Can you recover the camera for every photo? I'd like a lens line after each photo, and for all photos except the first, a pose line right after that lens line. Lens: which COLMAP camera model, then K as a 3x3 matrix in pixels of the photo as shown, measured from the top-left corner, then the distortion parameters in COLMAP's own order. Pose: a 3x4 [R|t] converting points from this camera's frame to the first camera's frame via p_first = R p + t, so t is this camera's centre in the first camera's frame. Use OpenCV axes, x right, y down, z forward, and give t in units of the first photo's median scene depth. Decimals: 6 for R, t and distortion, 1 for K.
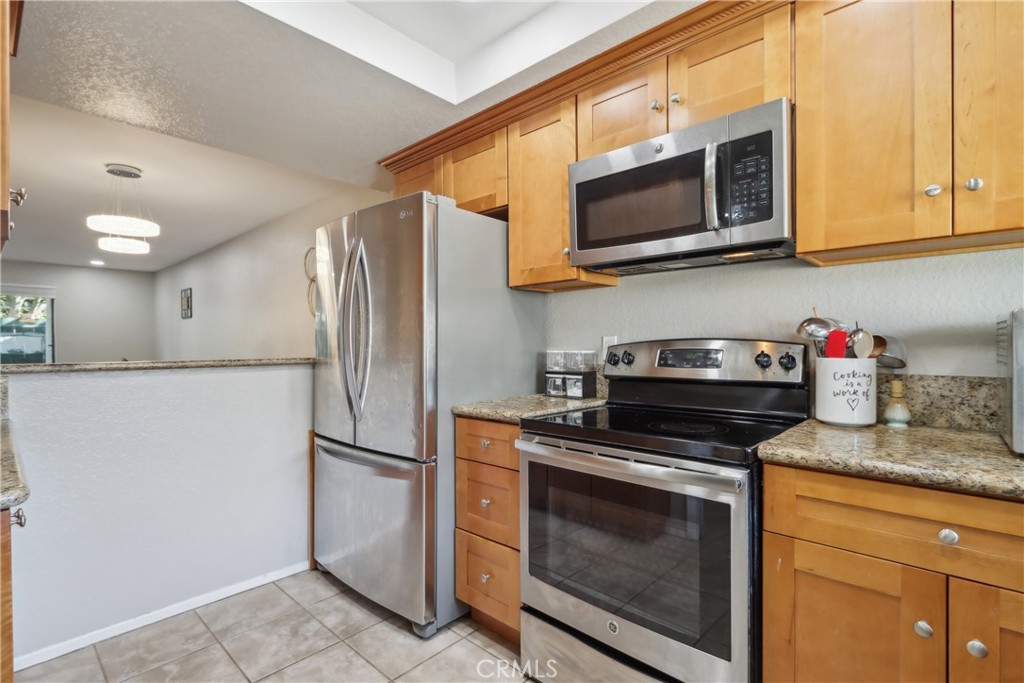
lens RADIAL K [[487.1, 0, 496.0], [0, 487.1, 342.2], [0, 0, 1]] dist [-0.000063, -0.000414]
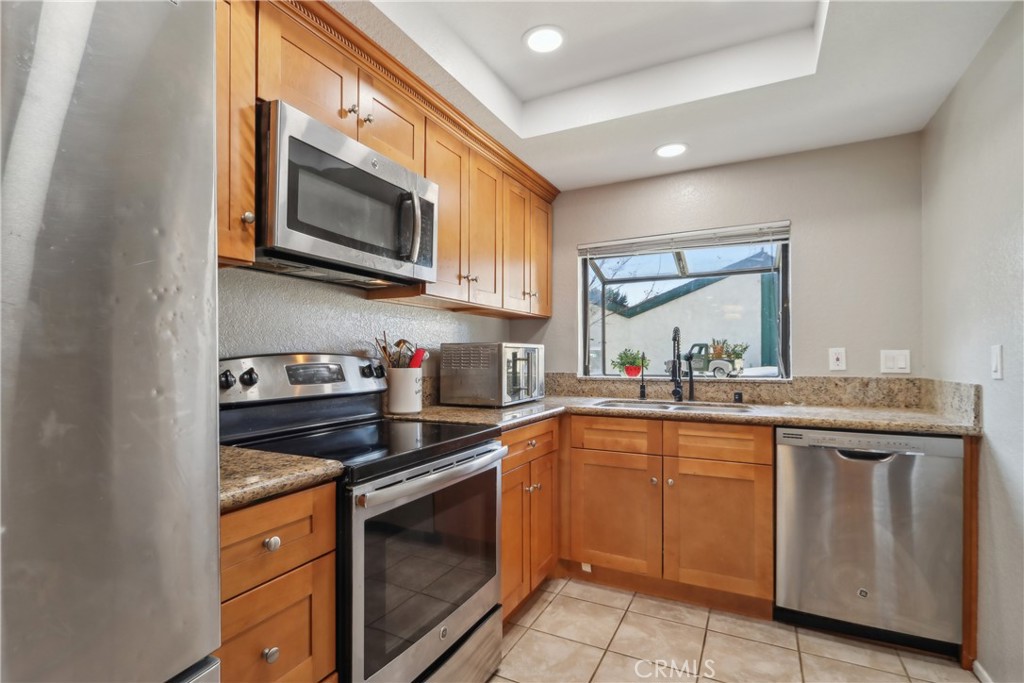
lens RADIAL K [[487.1, 0, 505.1], [0, 487.1, 349.8], [0, 0, 1]] dist [-0.000063, -0.000414]
pose [[-0.294076, 0.019217, 0.955589, -0.605087], [0.001533, 0.999806, -0.019634, 0.005296], [-0.955781, -0.004309, -0.294048, 0.909035]]
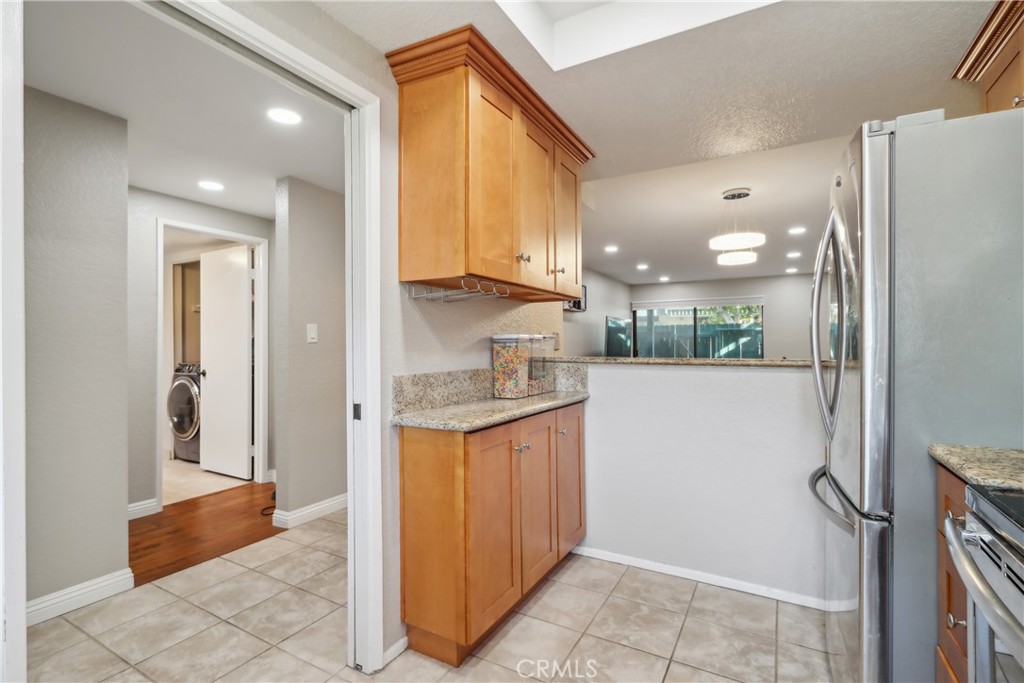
lens RADIAL K [[487.1, 0, 511.3], [0, 487.1, 343.4], [0, 0, 1]] dist [-0.000063, -0.000414]
pose [[0.263051, 0.008764, -0.964742, 0.382604], [-0.013804, 0.999891, 0.005319, 0.006957], [0.964683, 0.011918, 0.263144, 0.334988]]
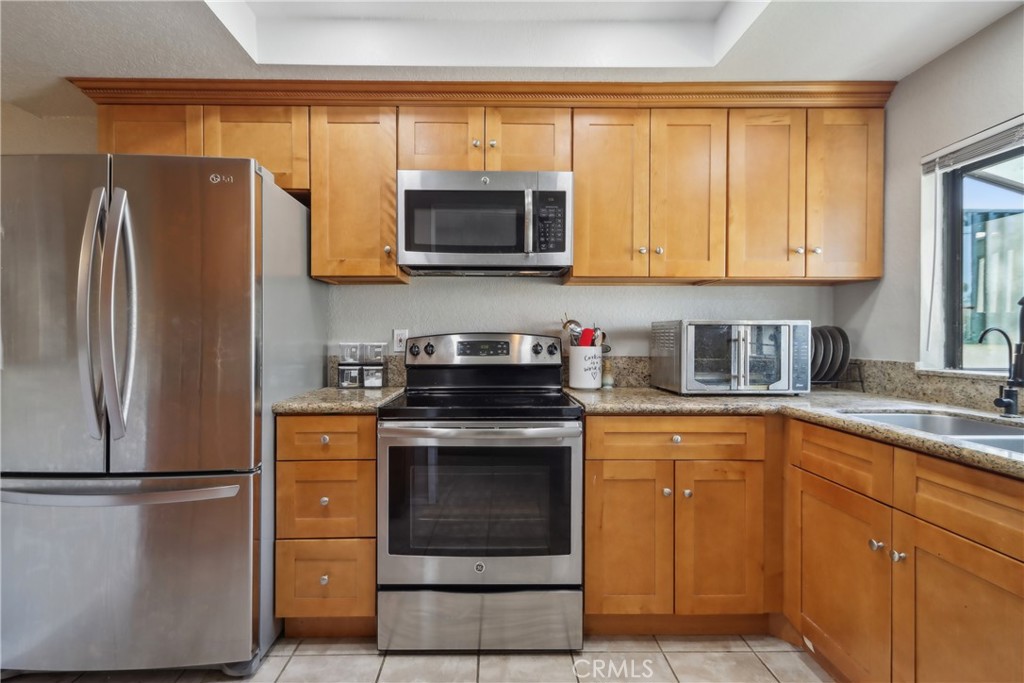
lens RADIAL K [[487.1, 0, 510.1], [0, 487.1, 334.2], [0, 0, 1]] dist [-0.000063, -0.000414]
pose [[0.705037, 0.010530, 0.709092, -0.439034], [-0.007568, 0.999945, -0.007324, 0.005198], [-0.709130, -0.000202, 0.705077, 0.062470]]
